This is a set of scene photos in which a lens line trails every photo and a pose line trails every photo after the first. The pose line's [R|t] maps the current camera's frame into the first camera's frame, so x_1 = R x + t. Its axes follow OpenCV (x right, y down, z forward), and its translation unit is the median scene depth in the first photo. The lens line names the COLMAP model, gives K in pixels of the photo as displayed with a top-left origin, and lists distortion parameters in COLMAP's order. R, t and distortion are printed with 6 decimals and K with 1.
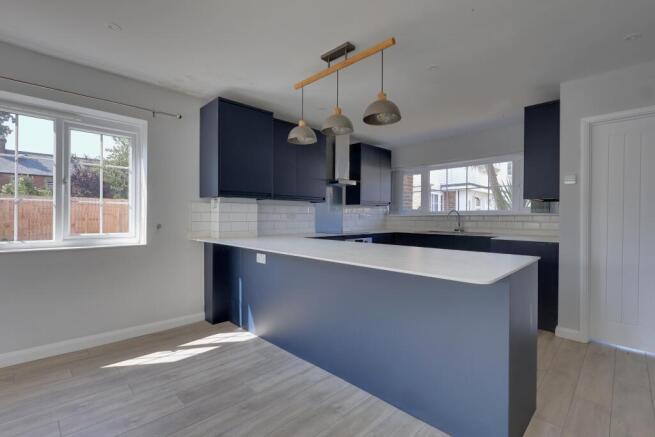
lens RADIAL K [[300.7, 0, 329.1], [0, 300.7, 218.0], [0, 0, 1]] dist [-0.005931, 0.000623]
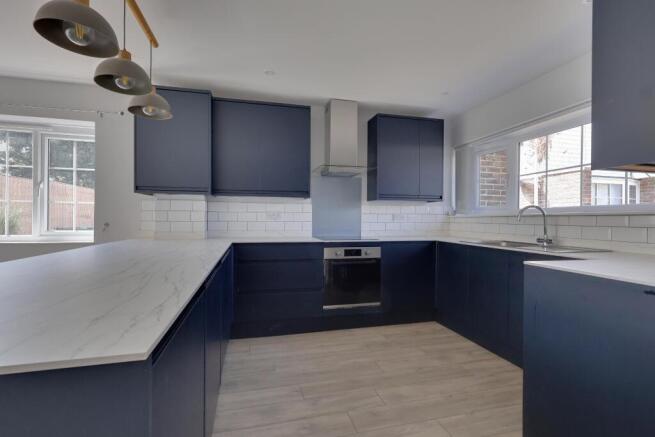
lens RADIAL K [[300.7, 0, 330.3], [0, 300.7, 218.2], [0, 0, 1]] dist [-0.005931, 0.000623]
pose [[0.857547, 0.002438, -0.514399, 0.552715], [-0.006847, 0.999954, -0.006675, 0.006196], [0.514359, 0.009247, 0.857525, 0.482729]]
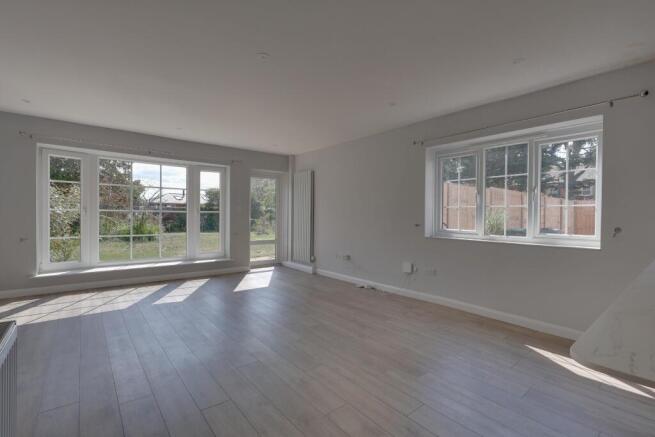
lens RADIAL K [[300.7, 0, 327.0], [0, 300.7, 218.6], [0, 0, 1]] dist [-0.005931, 0.000623]
pose [[-0.112729, 0.001921, -0.993624, 0.360045], [-0.014901, 0.999882, 0.003624, 0.003255], [0.993514, 0.015215, -0.112687, 0.240779]]
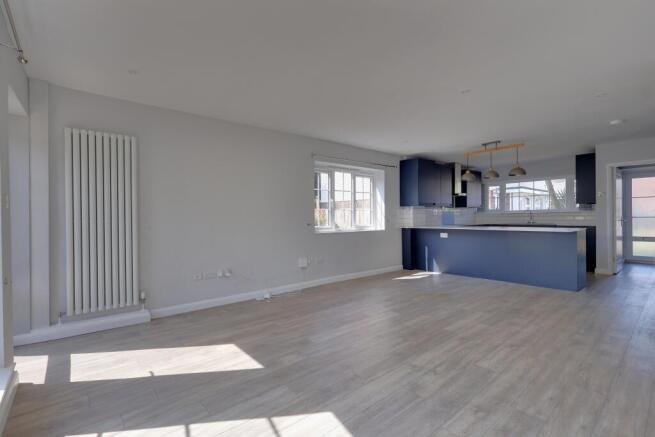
lens RADIAL K [[300.7, 0, 324.7], [0, 300.7, 219.2], [0, 0, 1]] dist [-0.005931, 0.000623]
pose [[0.995468, -0.017036, -0.093556, -0.739890], [0.017431, 0.999842, 0.003408, 0.001069], [0.093483, -0.005023, 0.995608, -1.010792]]
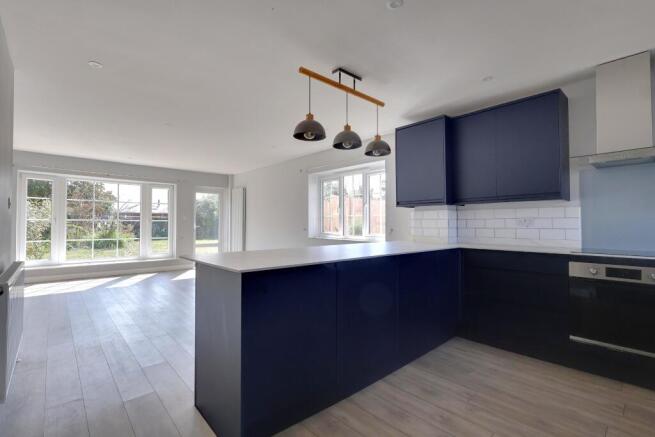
lens RADIAL K [[300.7, 0, 326.9], [0, 300.7, 219.3], [0, 0, 1]] dist [-0.005931, 0.000623]
pose [[-0.056402, -0.022262, -0.998160, 0.820926], [-0.007584, 0.999732, -0.021868, 0.008516], [0.998379, 0.006336, -0.056556, 0.712392]]
